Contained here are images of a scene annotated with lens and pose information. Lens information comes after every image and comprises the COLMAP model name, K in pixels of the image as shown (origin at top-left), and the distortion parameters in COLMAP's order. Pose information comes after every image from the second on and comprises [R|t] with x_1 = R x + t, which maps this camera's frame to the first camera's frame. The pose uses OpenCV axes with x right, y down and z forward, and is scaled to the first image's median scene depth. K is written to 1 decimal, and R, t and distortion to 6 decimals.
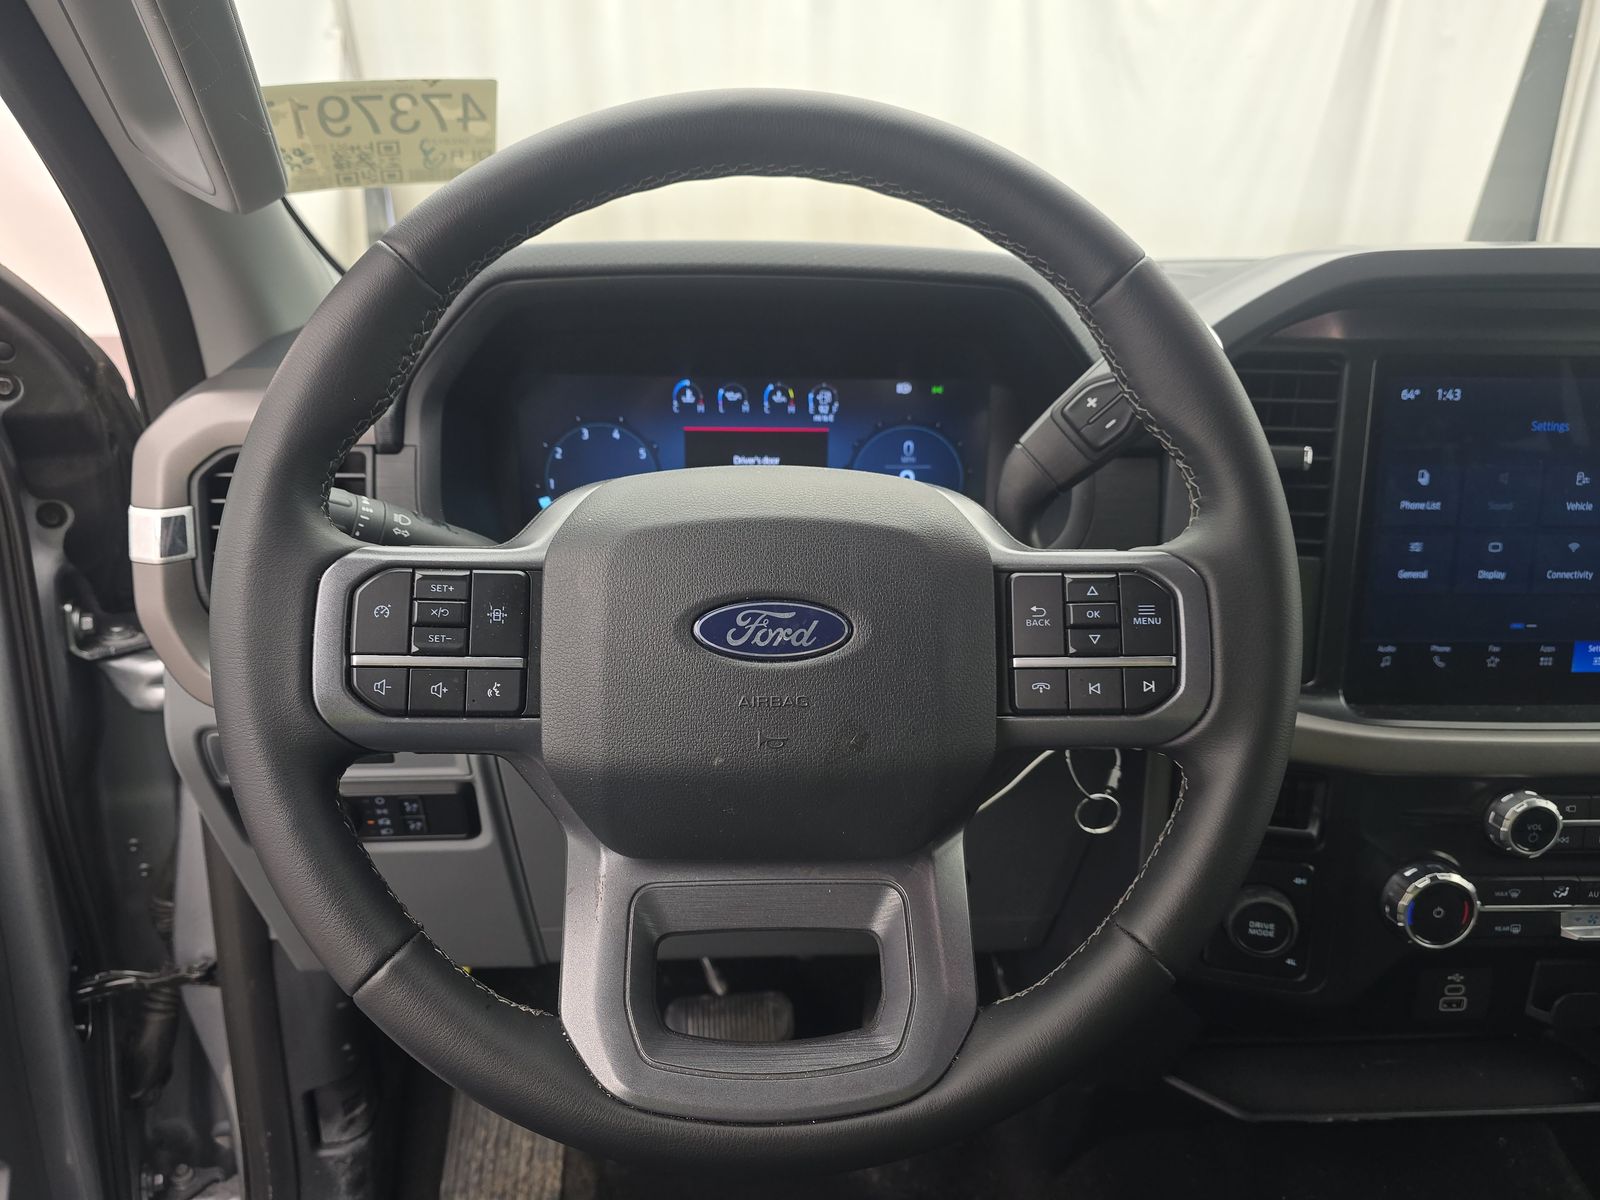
lens RADIAL K [[1071.2, 0, 801.3], [0, 1071.2, 601.0], [0, 0, 1]] dist [0.031807, -0.028006]
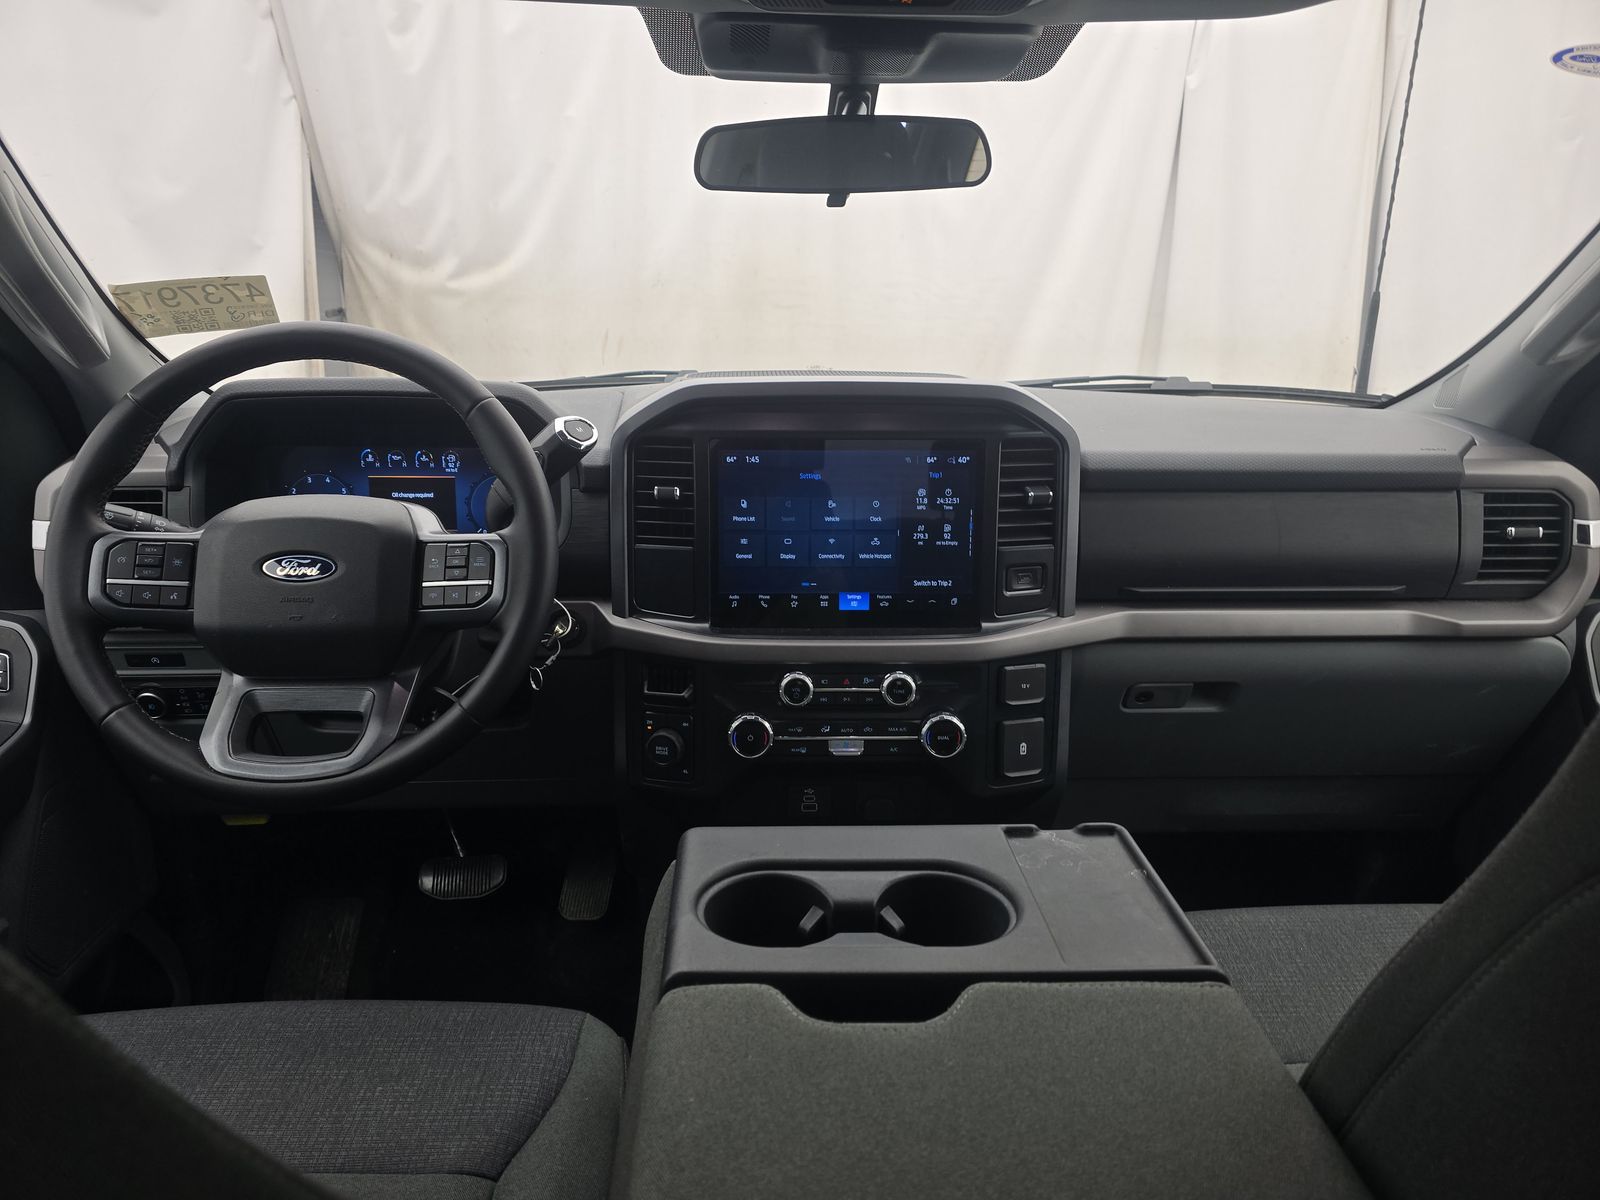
lens RADIAL K [[1071.2, 0, 836.5], [0, 1071.2, 601.0], [0, 0, 1]] dist [0.031807, -0.028006]
pose [[0.999930, -0.003148, 0.011431, 0.702825], [0.003607, 0.999179, -0.040363, 0.126081], [-0.011294, 0.040402, 0.999120, -0.822939]]
